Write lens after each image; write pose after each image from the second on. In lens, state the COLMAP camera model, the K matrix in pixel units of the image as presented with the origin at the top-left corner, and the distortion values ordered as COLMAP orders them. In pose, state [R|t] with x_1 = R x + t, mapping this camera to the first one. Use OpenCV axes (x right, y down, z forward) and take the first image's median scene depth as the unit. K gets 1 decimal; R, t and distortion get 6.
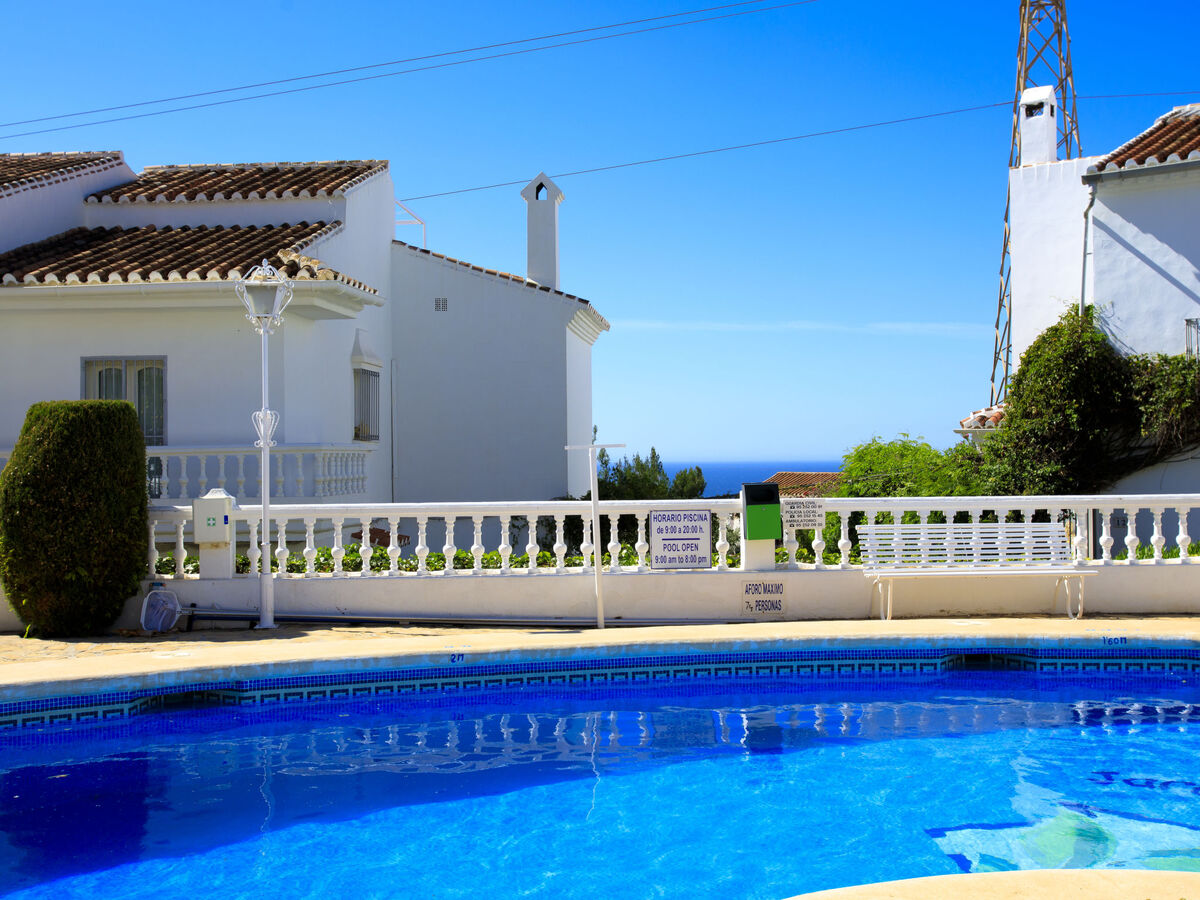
lens RADIAL K [[1365.0, 0, 600.0], [0, 1365.0, 450.0], [0, 0, 1]] dist [-0.015797, 0.161601]
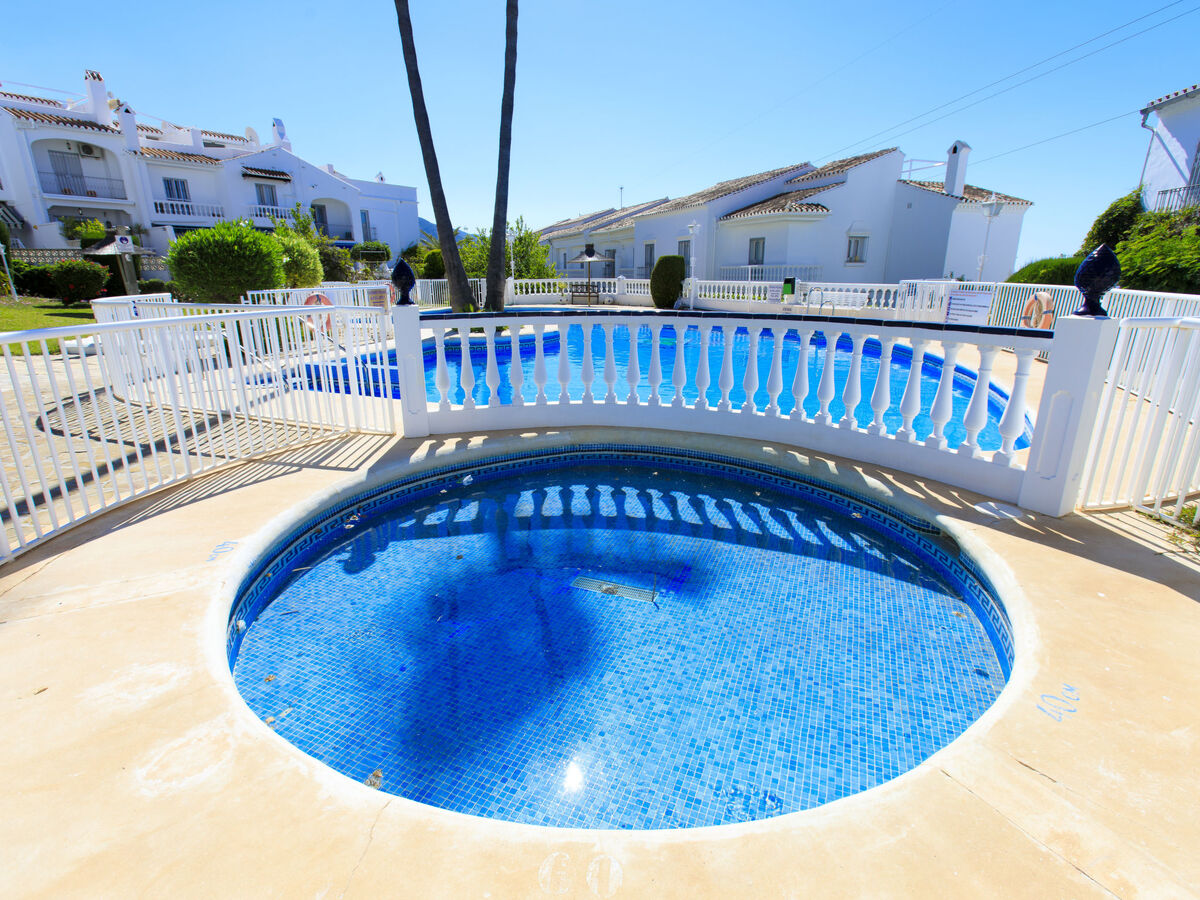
lens RADIAL K [[577.8, 0, 584.4], [0, 577.8, 443.8], [0, 0, 1]] dist [-0.016044, 0.008741]
pose [[0.430926, 0.262330, -0.863415, 1.178819], [0.018070, 0.954112, 0.298905, -0.018377], [0.902206, -0.144408, 0.406412, -0.106142]]
